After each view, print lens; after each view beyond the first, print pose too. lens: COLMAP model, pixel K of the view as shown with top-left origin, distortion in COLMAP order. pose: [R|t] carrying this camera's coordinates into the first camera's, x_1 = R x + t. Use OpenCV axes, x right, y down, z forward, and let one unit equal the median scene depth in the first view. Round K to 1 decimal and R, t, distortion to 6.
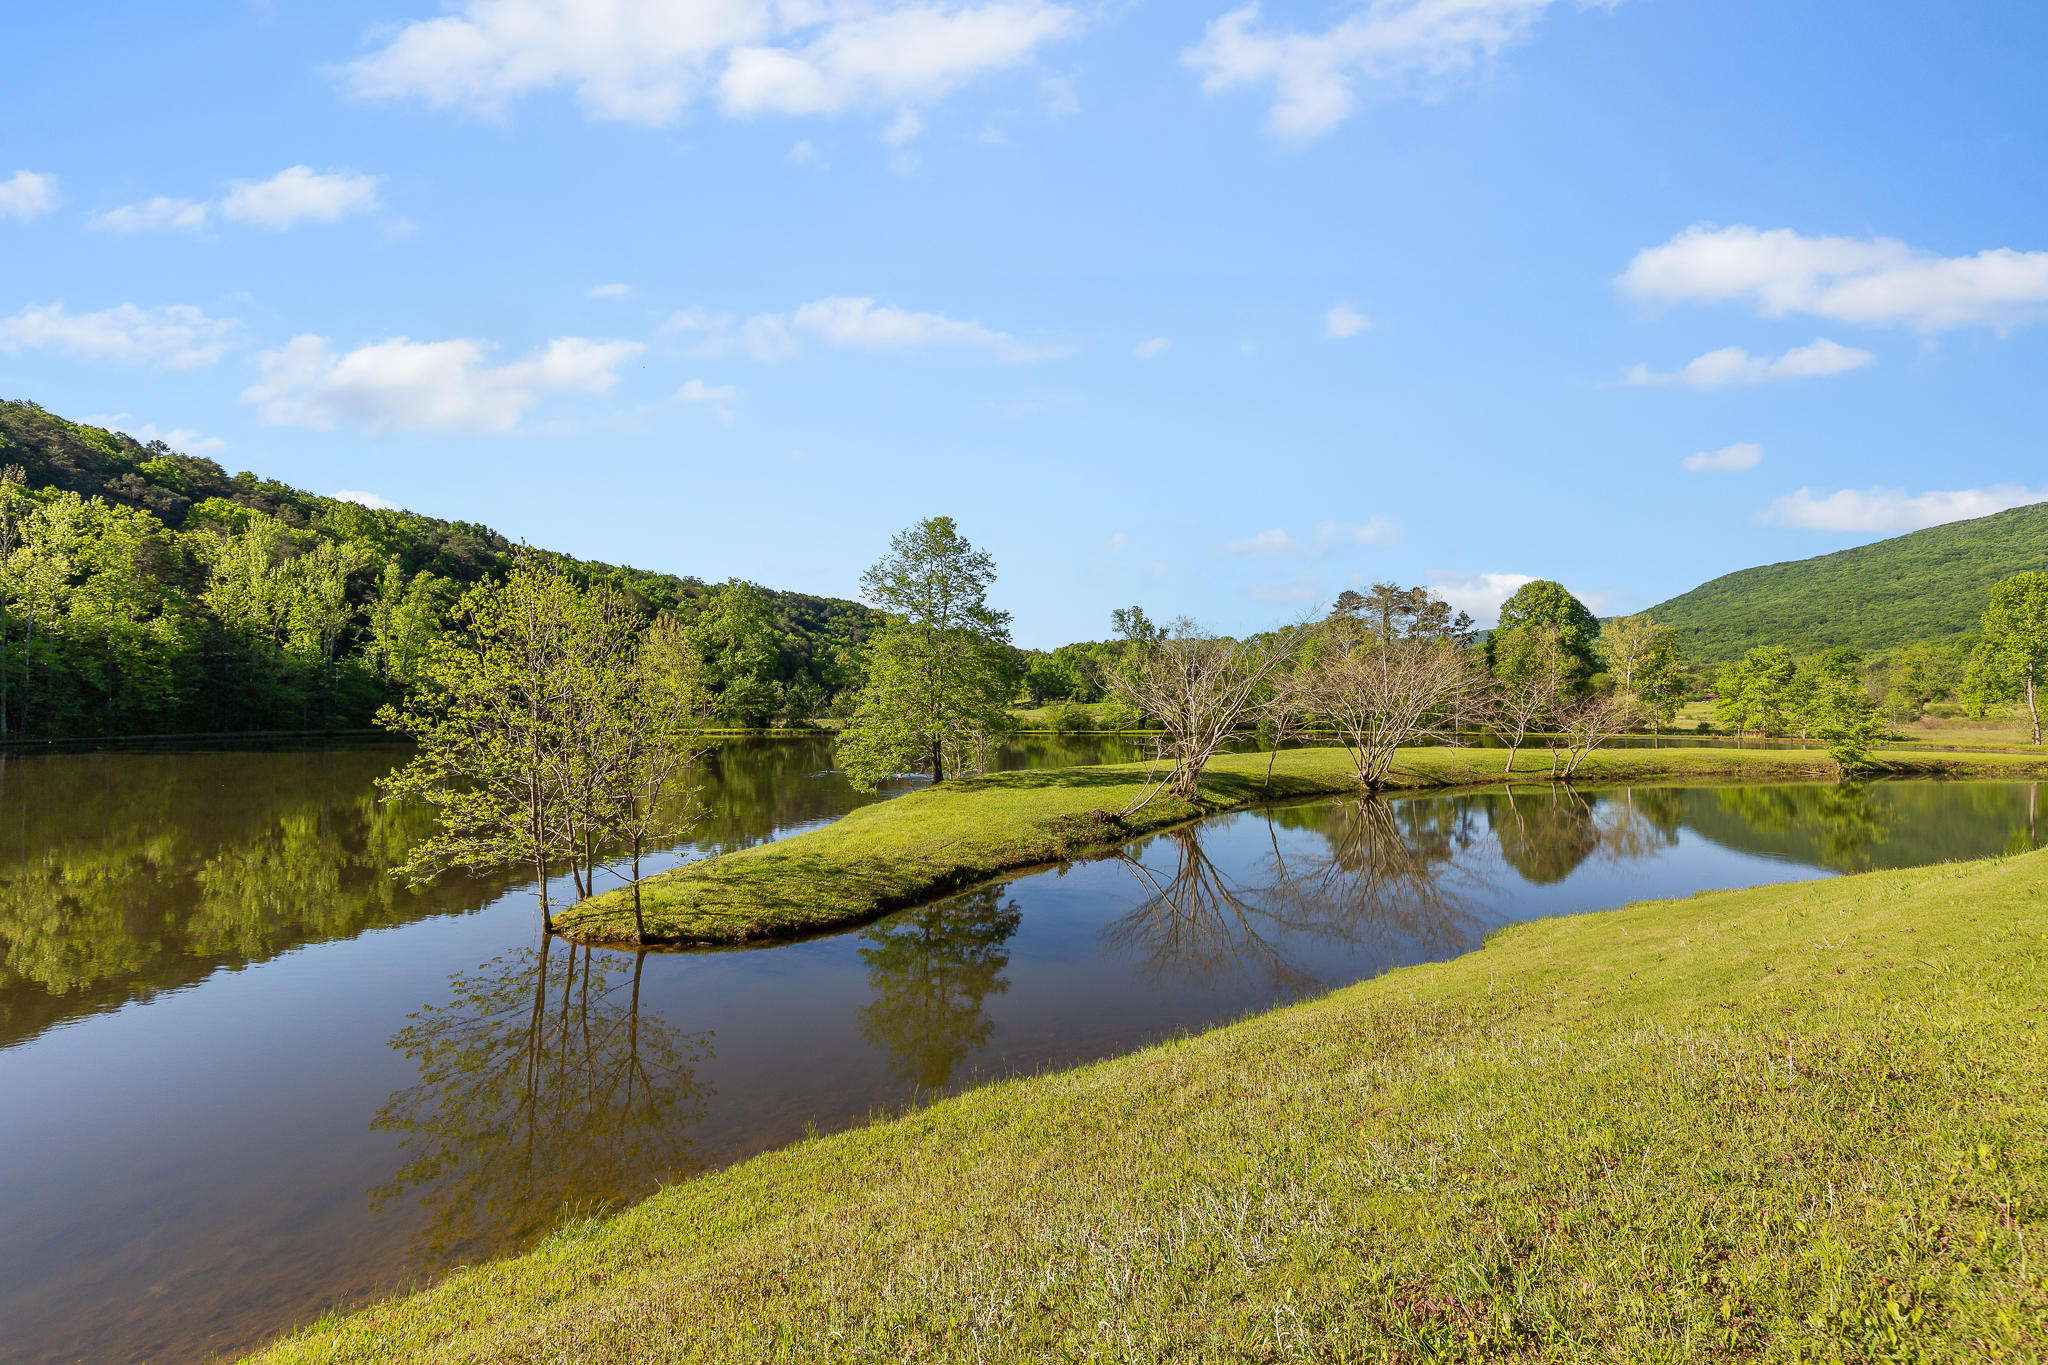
lens RADIAL K [[926.1, 0, 1034.2], [0, 926.1, 683.4], [0, 0, 1]] dist [0.000670, 0.000412]
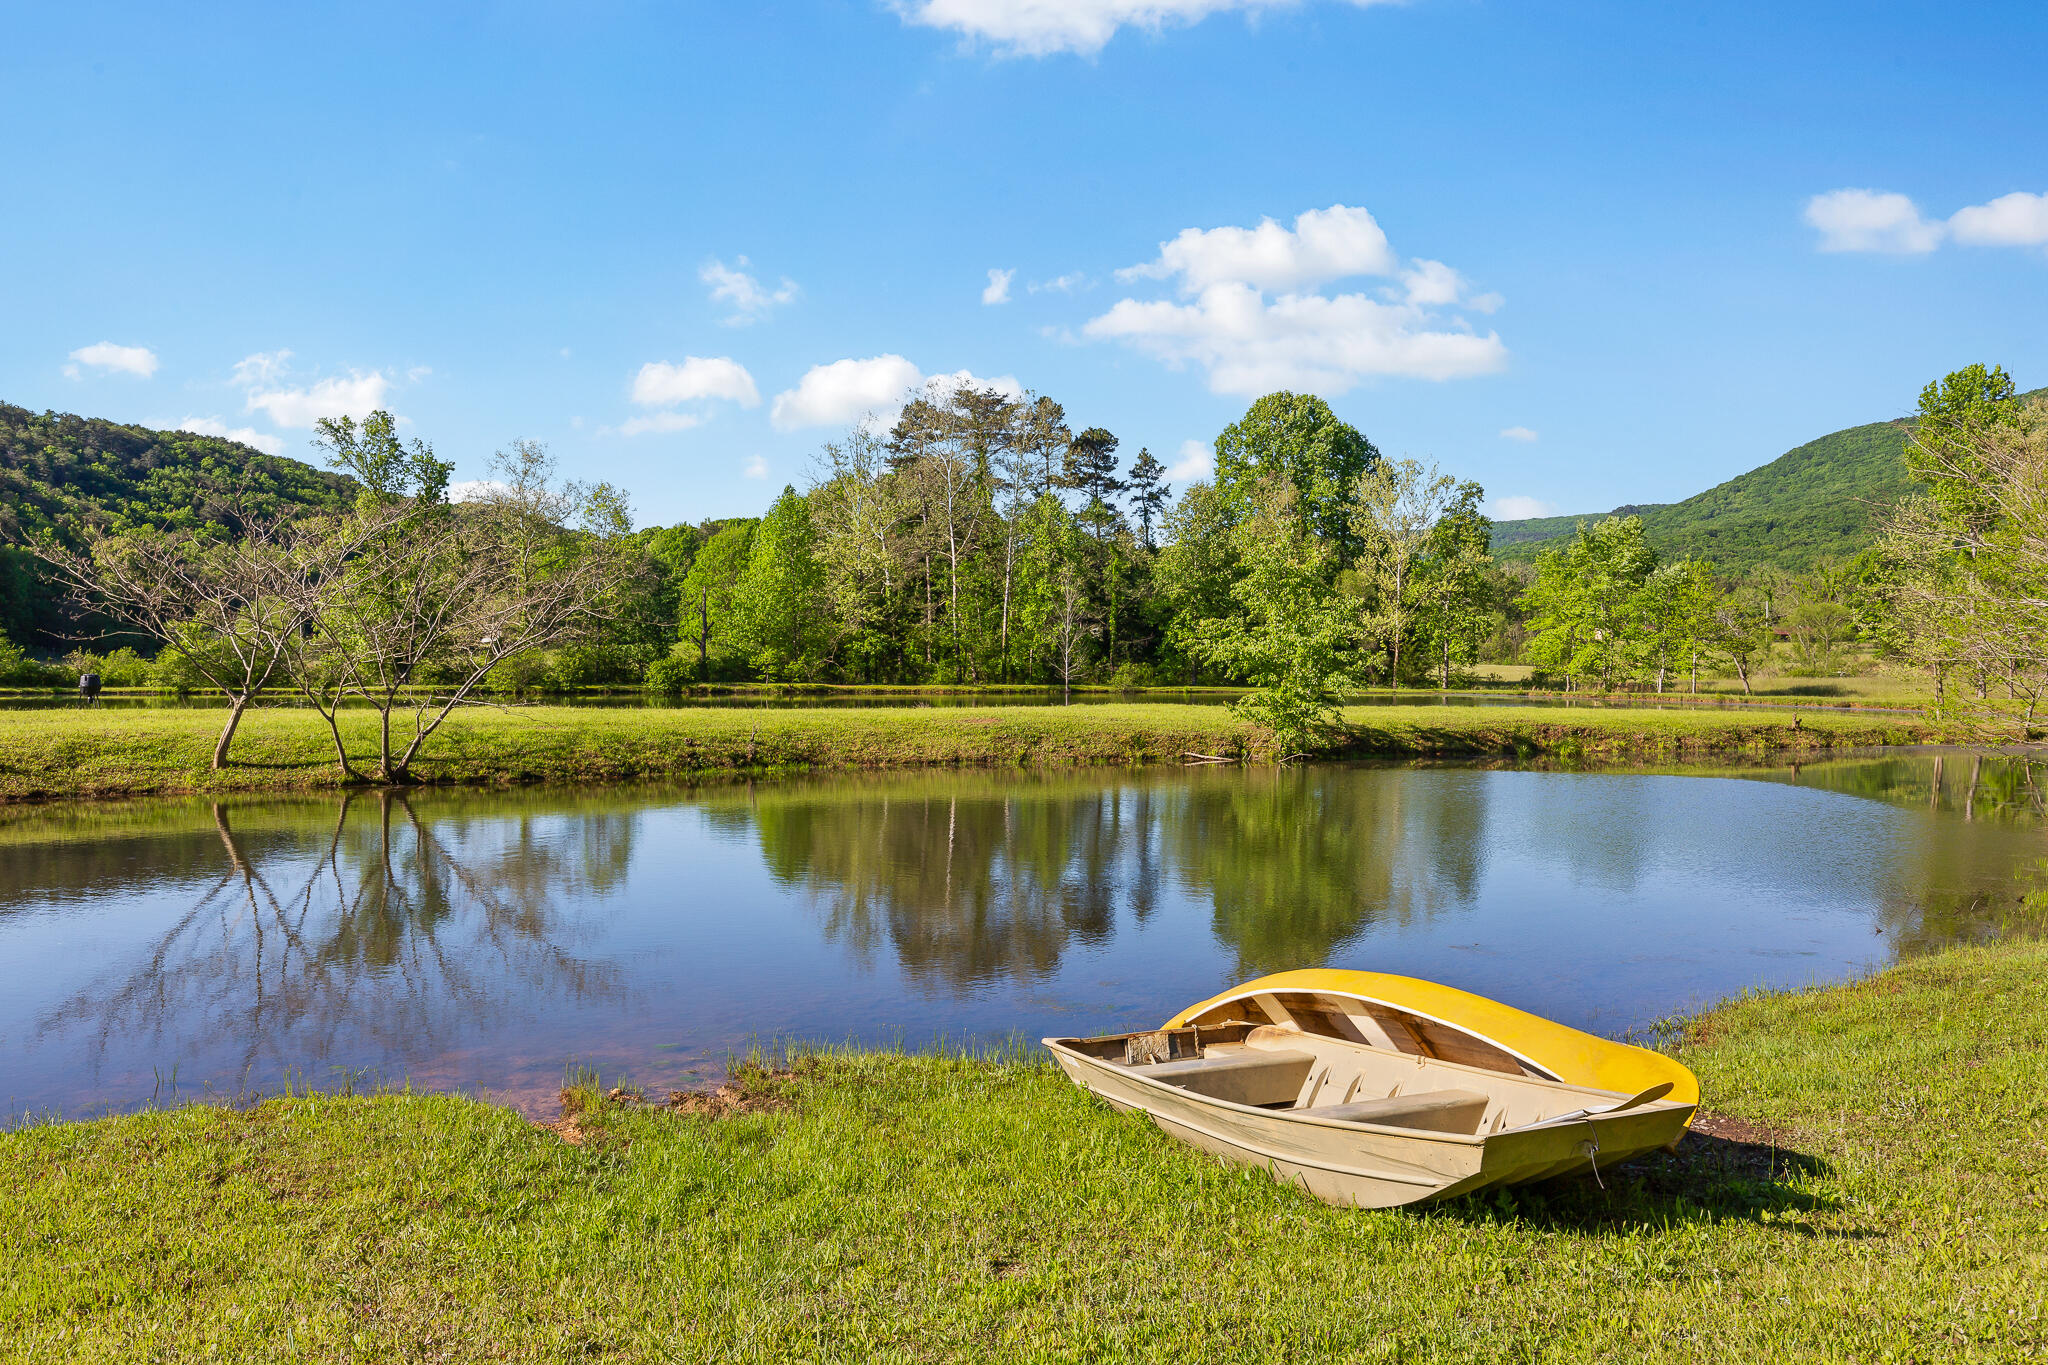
lens RADIAL K [[1664.9, 0, 1009.0], [0, 1664.9, 687.1], [0, 0, 1]] dist [0.013717, 0.002798]
pose [[0.983391, -0.004038, 0.181453, 0.231268], [-0.004140, 0.998993, 0.044672, 0.012493], [-0.181451, -0.044682, 0.982384, 0.113842]]
